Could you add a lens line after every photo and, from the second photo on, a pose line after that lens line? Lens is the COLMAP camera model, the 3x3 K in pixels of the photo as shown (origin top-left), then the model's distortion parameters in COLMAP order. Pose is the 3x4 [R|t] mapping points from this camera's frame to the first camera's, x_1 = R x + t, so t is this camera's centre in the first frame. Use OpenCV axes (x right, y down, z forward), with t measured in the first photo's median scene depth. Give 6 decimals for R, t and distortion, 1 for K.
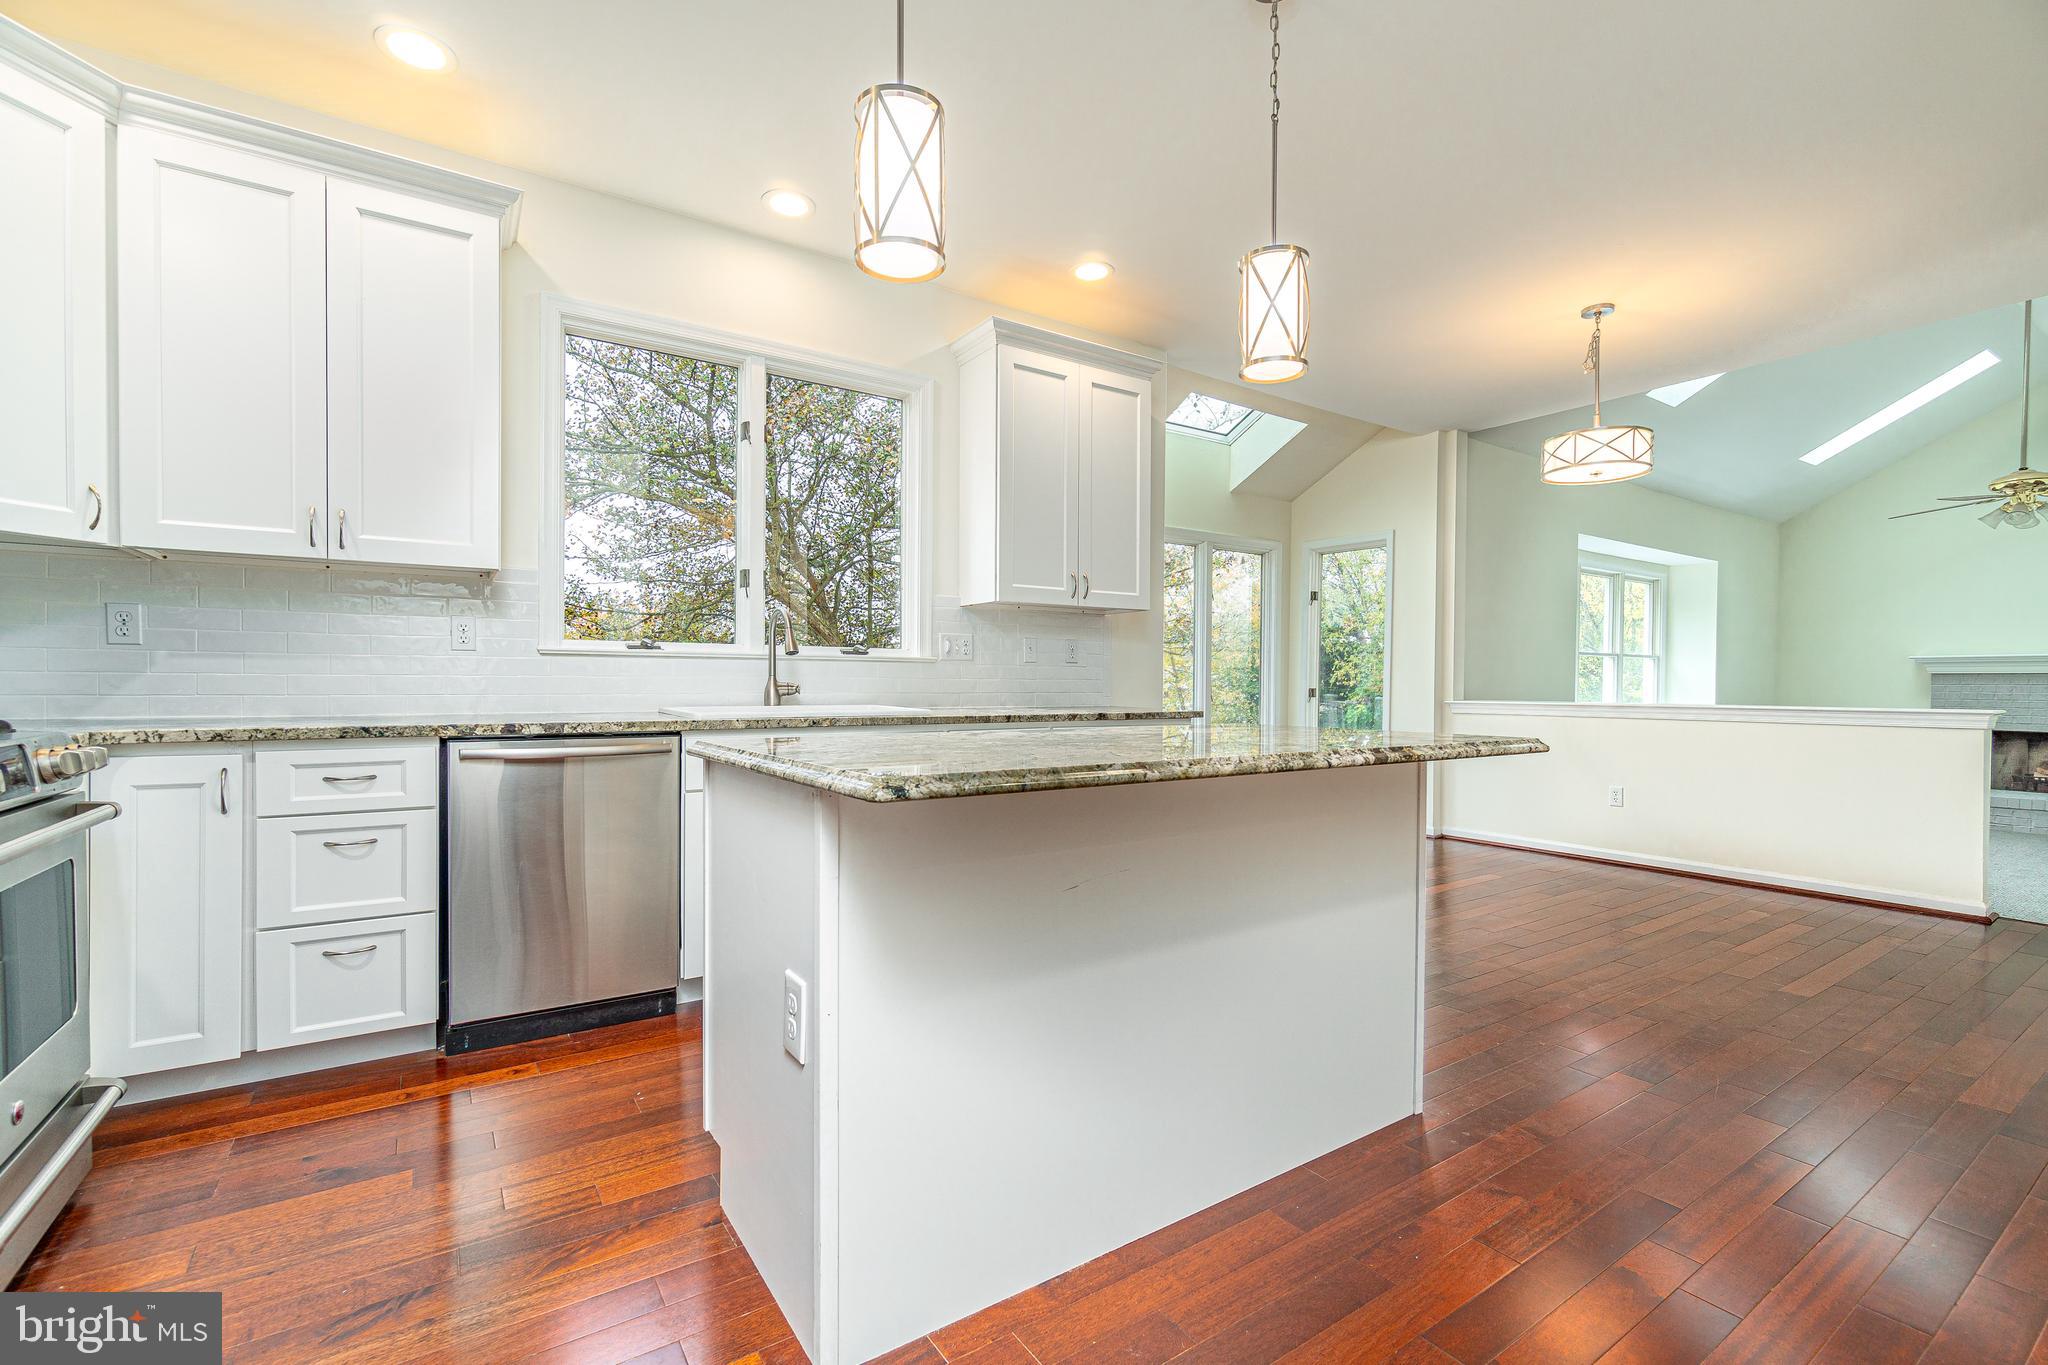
lens RADIAL K [[898.4, 0, 997.2], [0, 898.4, 703.4], [0, 0, 1]] dist [0.000683, -0.000563]
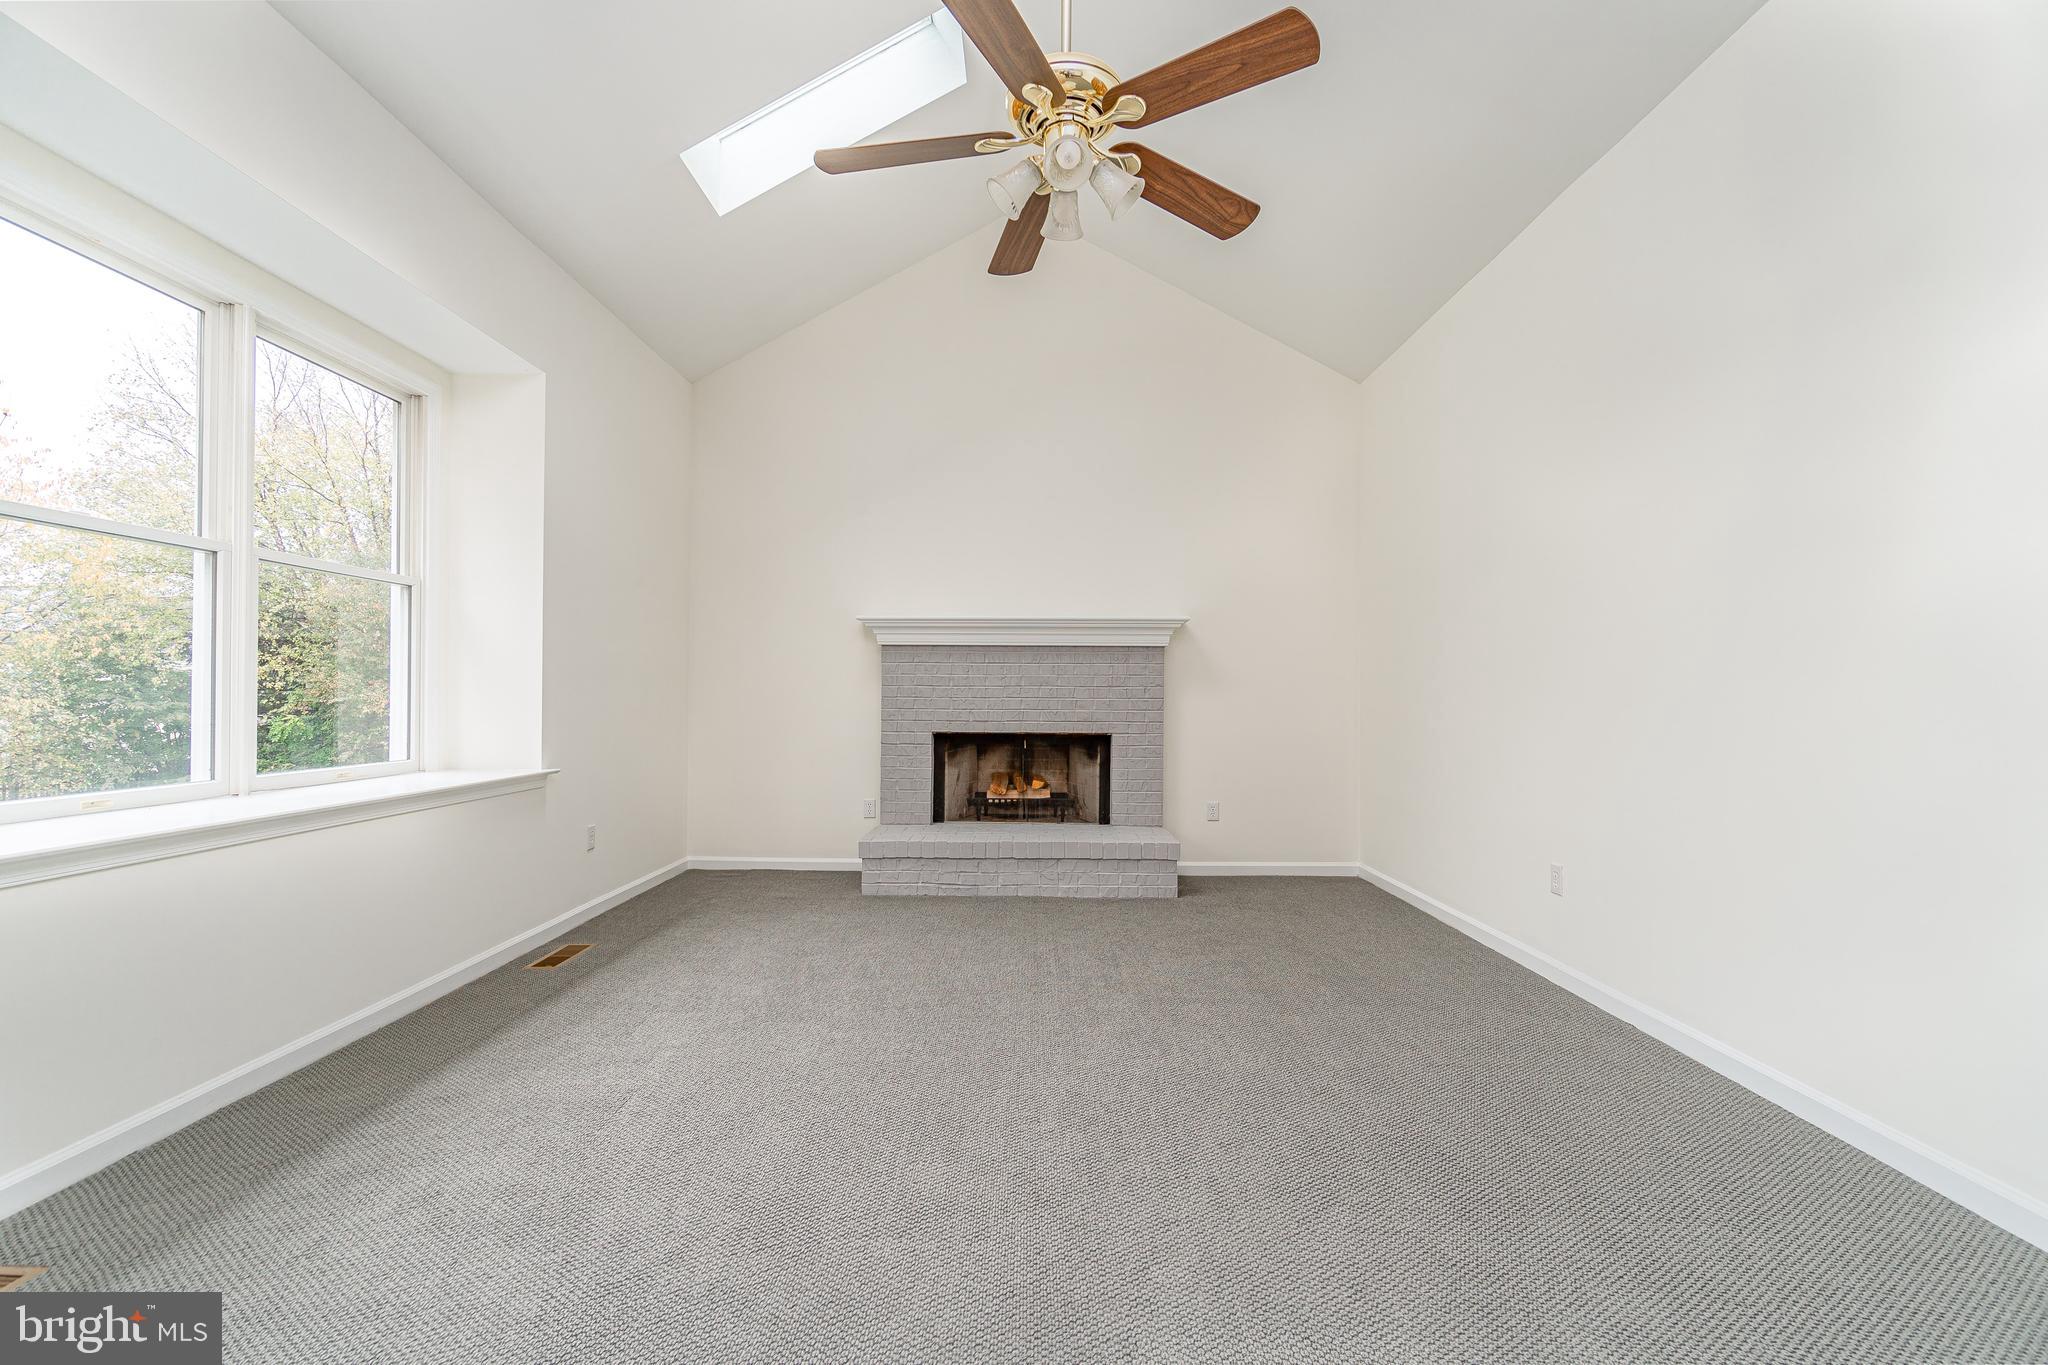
lens RADIAL K [[896.0, 0, 1020.2], [0, 896.0, 705.2], [0, 0, 1]] dist [-0.001558, -0.000587]
pose [[0.555599, -0.011331, 0.831373, 0.588385], [0.017626, 0.999843, 0.001847, 0.009715], [-0.831264, 0.013628, 0.555711, 0.586187]]
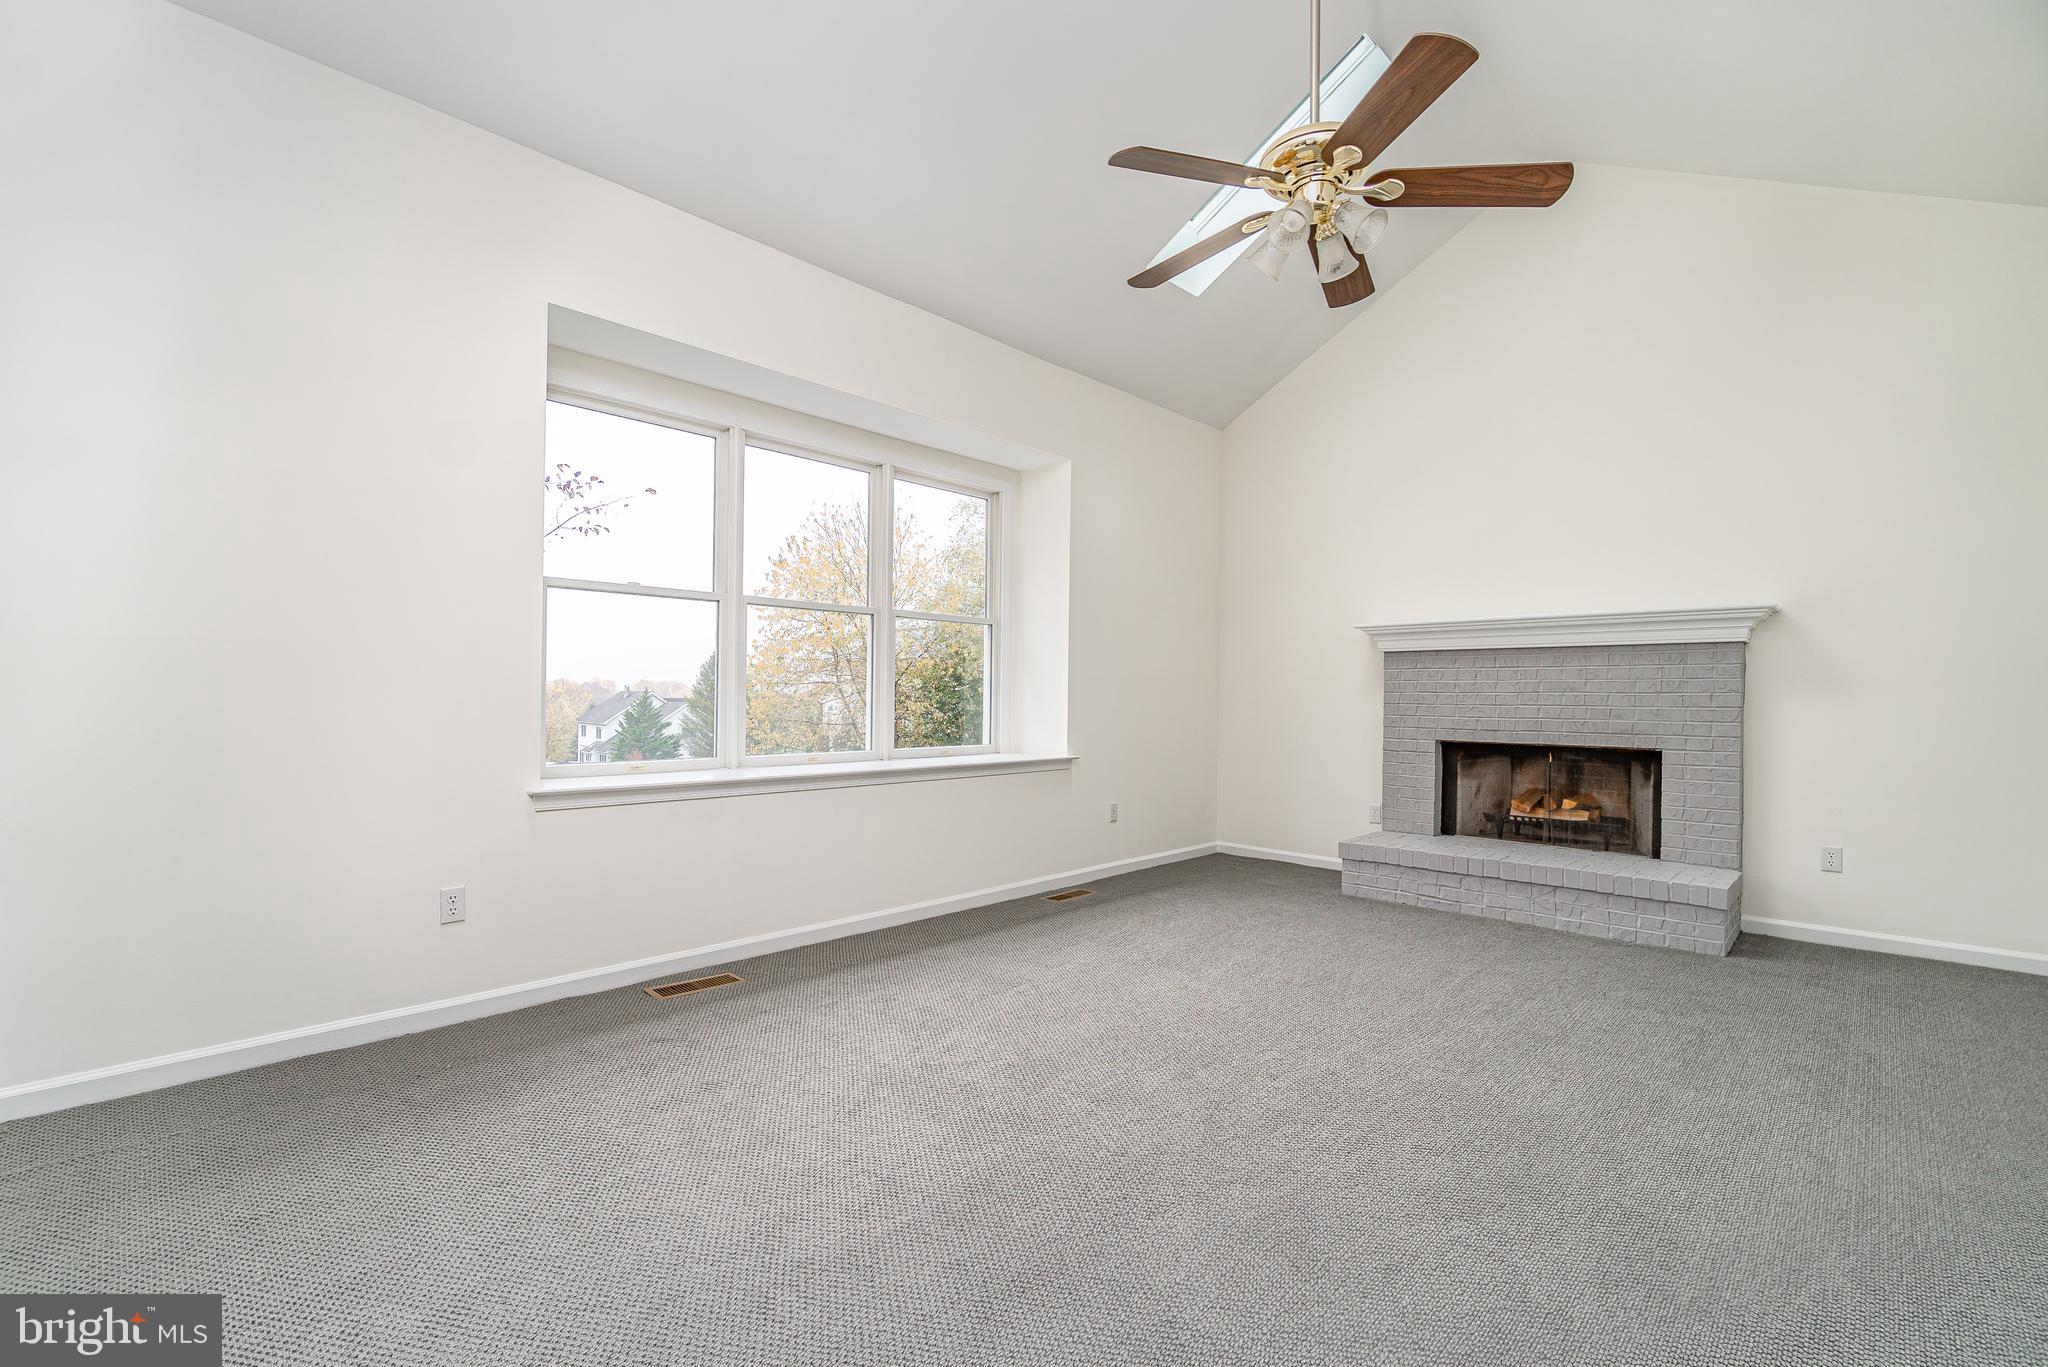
lens RADIAL K [[898.4, 0, 997.2], [0, 898.4, 704.4], [0, 0, 1]] dist [0.000683, -0.000563]
pose [[0.977785, 0.001944, 0.209603, 0.658795], [0.001125, 0.999894, -0.014521, 0.012956], [-0.209609, 0.014434, 0.977679, 0.452081]]
